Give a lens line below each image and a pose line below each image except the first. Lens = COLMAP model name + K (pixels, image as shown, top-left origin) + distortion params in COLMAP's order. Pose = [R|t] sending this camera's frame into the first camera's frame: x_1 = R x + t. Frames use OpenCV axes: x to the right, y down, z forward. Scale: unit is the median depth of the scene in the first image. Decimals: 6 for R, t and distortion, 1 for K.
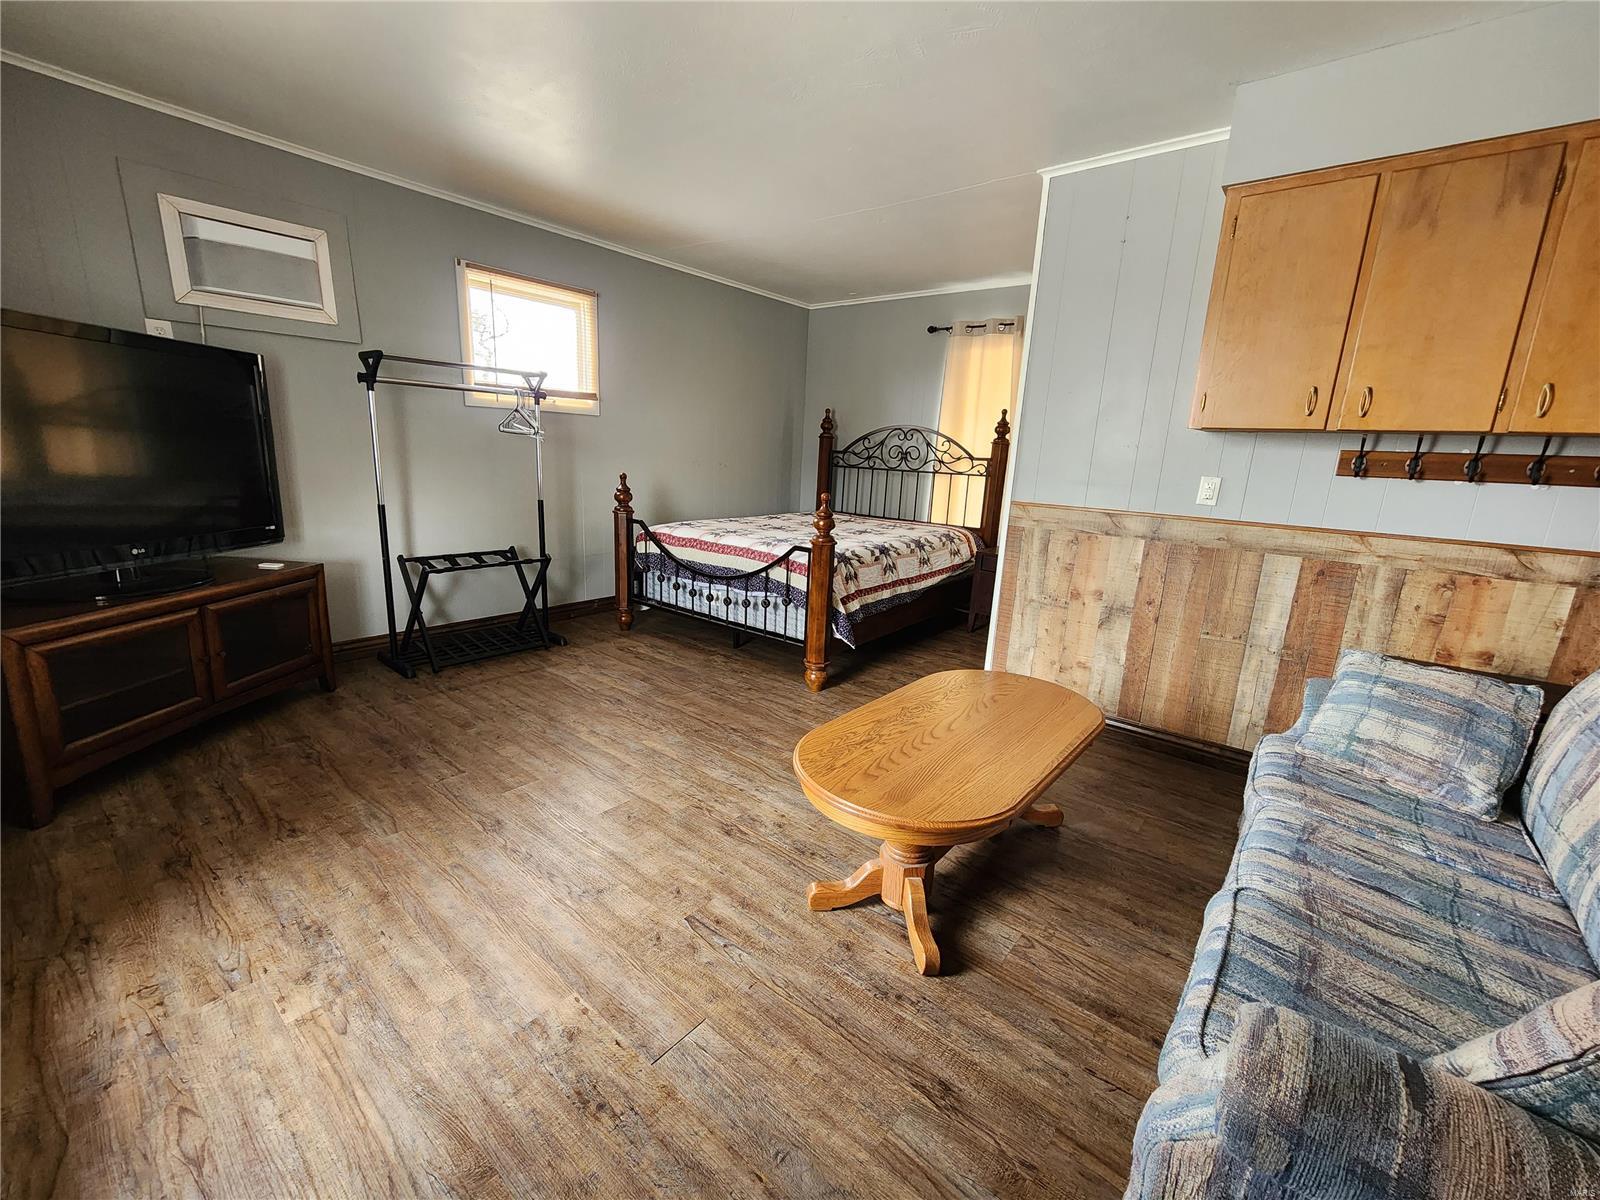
lens RADIAL K [[660.6, 0, 794.2], [0, 660.6, 600.7], [0, 0, 1]] dist [0.000616, -0.000327]
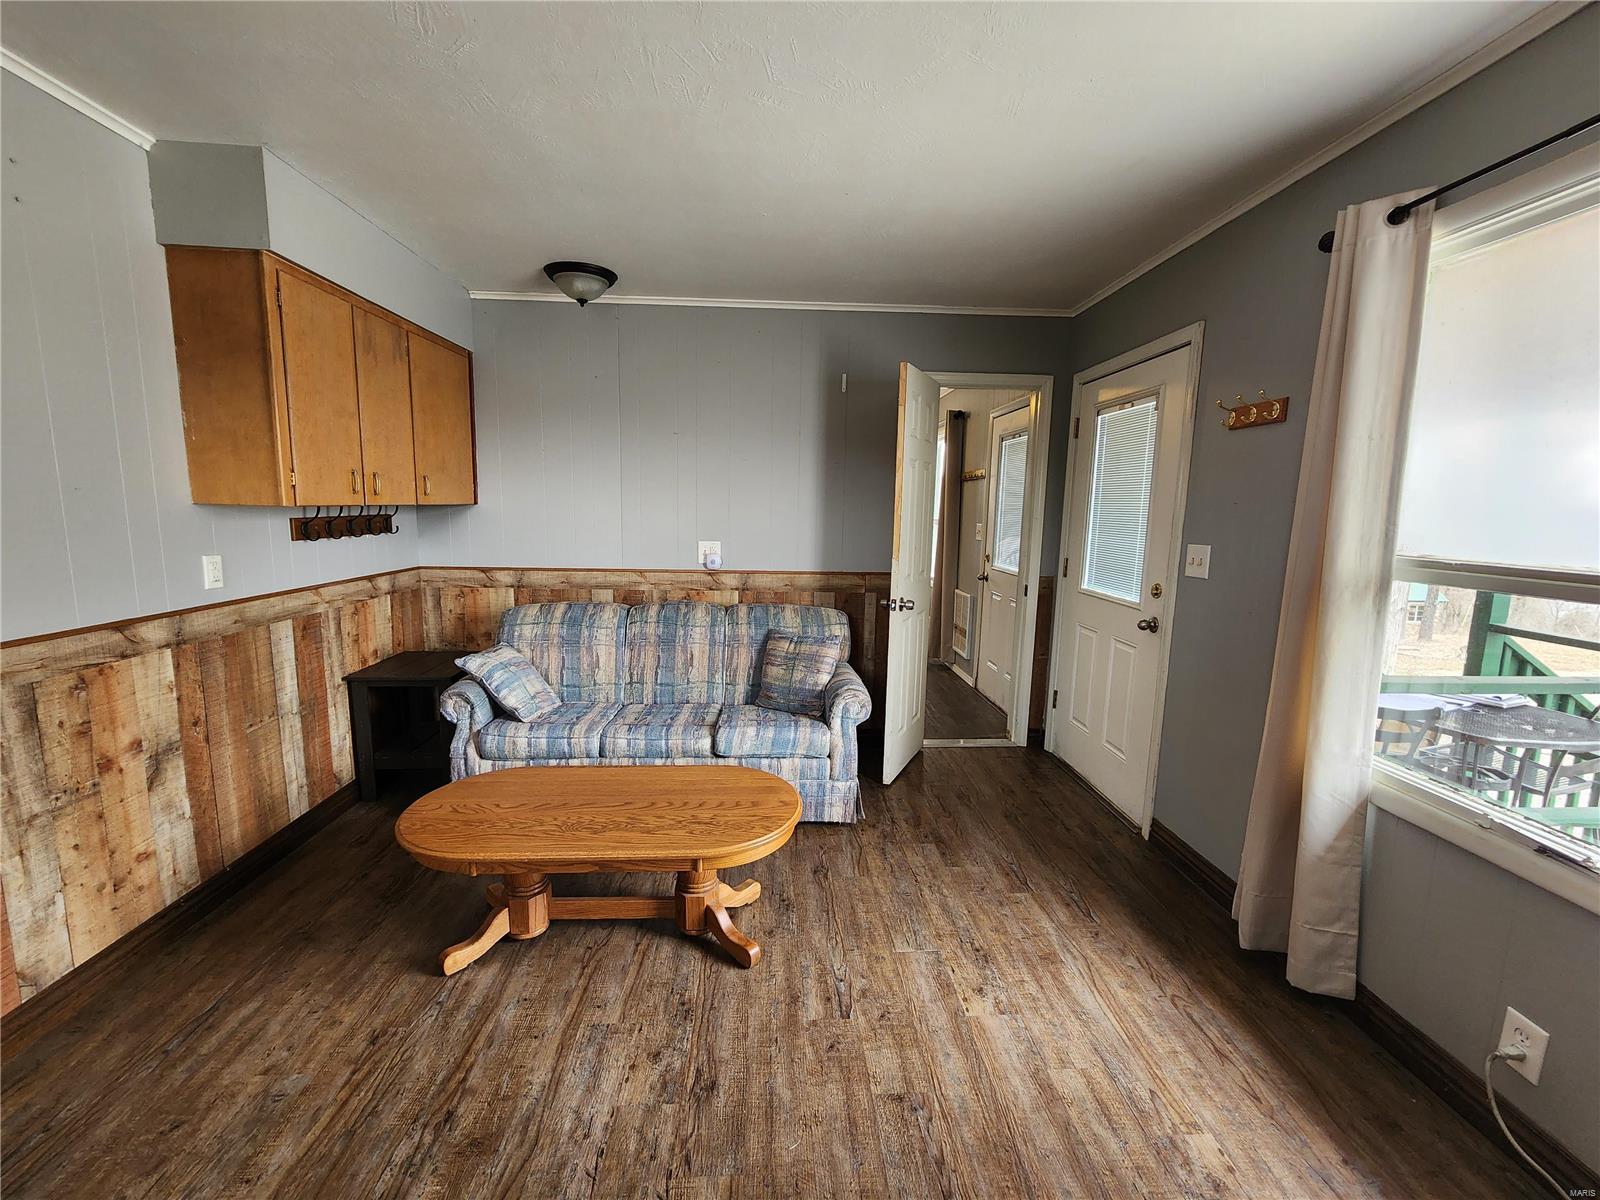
lens RADIAL K [[660.6, 0, 794.2], [0, 660.6, 600.7], [0, 0, 1]] dist [0.000616, -0.000327]
pose [[-0.670096, -0.164156, 0.723895, -0.547331], [0.119770, 0.938548, 0.323701, -0.351383], [-0.732548, 0.303612, -0.609256, 1.089017]]
